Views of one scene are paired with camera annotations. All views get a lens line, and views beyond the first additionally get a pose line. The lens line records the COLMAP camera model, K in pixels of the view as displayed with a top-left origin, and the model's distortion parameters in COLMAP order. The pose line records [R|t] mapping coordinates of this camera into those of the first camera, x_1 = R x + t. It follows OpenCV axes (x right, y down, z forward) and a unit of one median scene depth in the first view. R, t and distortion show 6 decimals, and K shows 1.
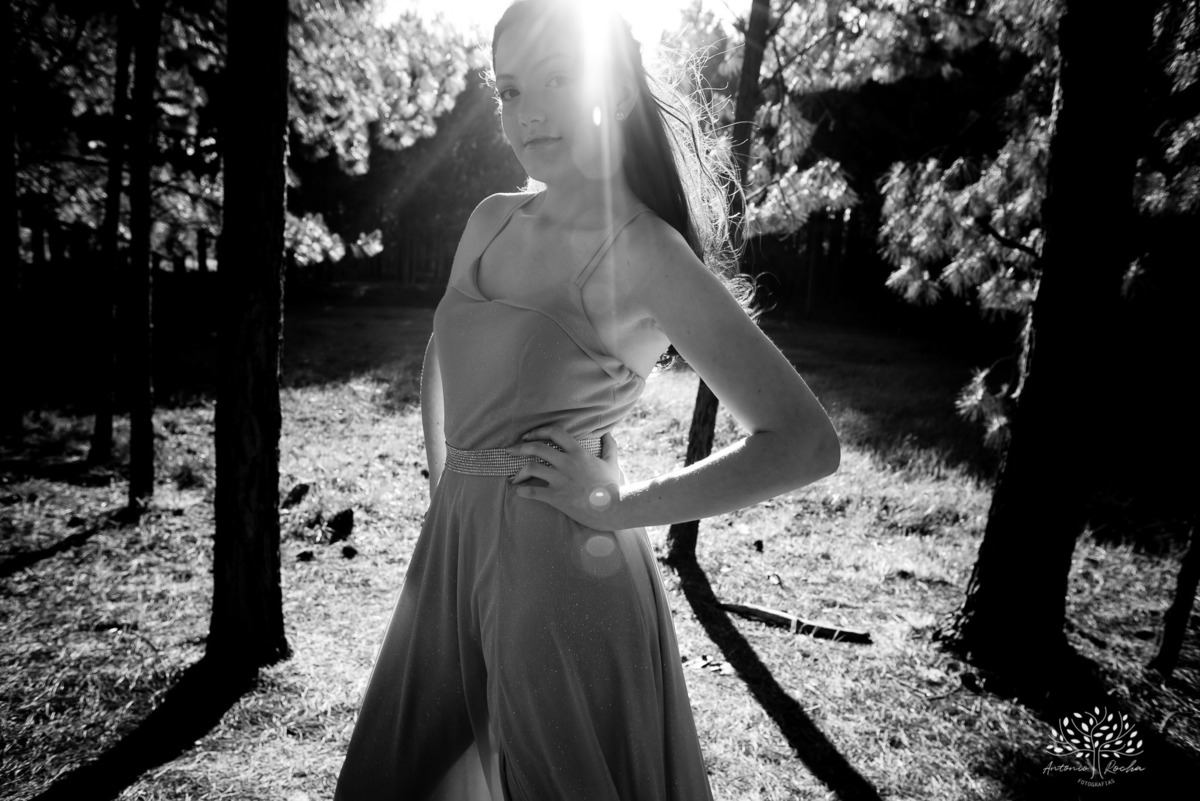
lens RADIAL K [[795.0, 0, 601.5], [0, 795.0, 417.9], [0, 0, 1]] dist [0.004102, -0.004648]
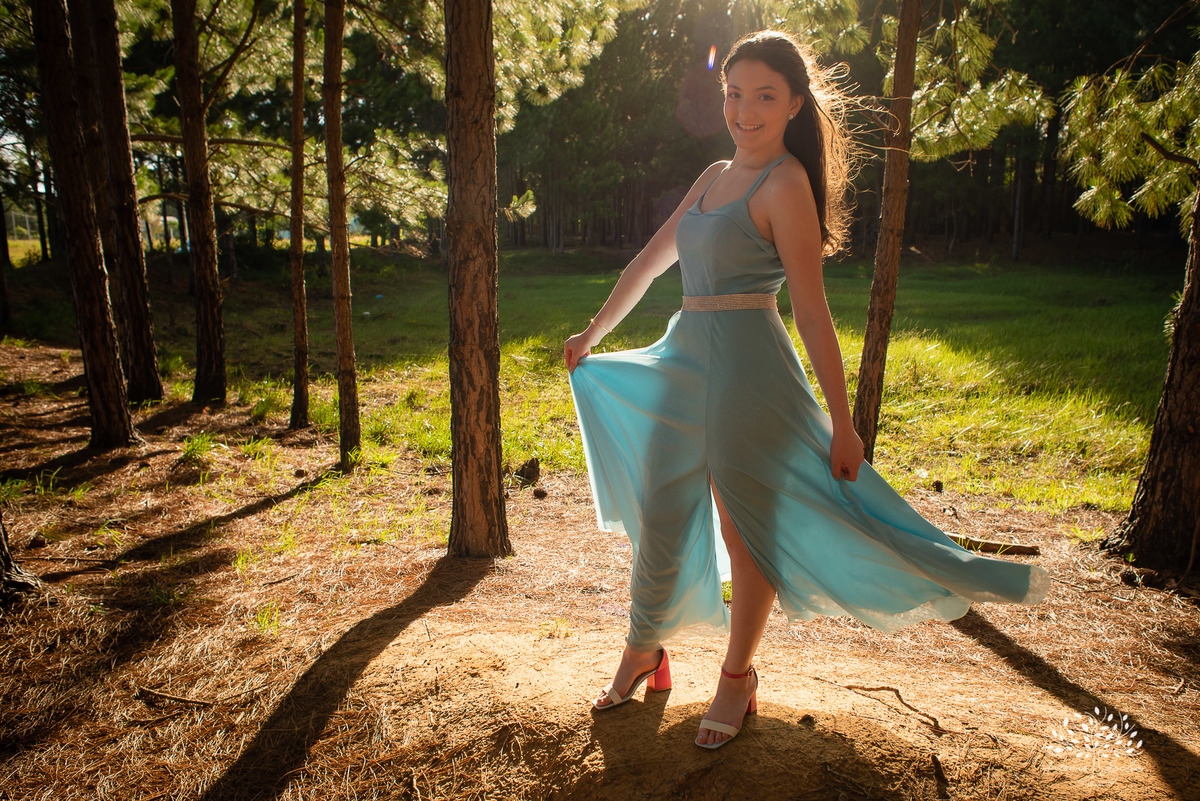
lens RADIAL K [[901.1, 0, 650.4], [0, 901.1, 447.7], [0, 0, 1]] dist [0.004770, -0.002722]
pose [[0.989736, -0.033138, -0.139016, 0.003067], [0.041289, 0.997567, 0.056165, 0.046026], [0.136817, -0.061329, 0.988696, -0.194002]]
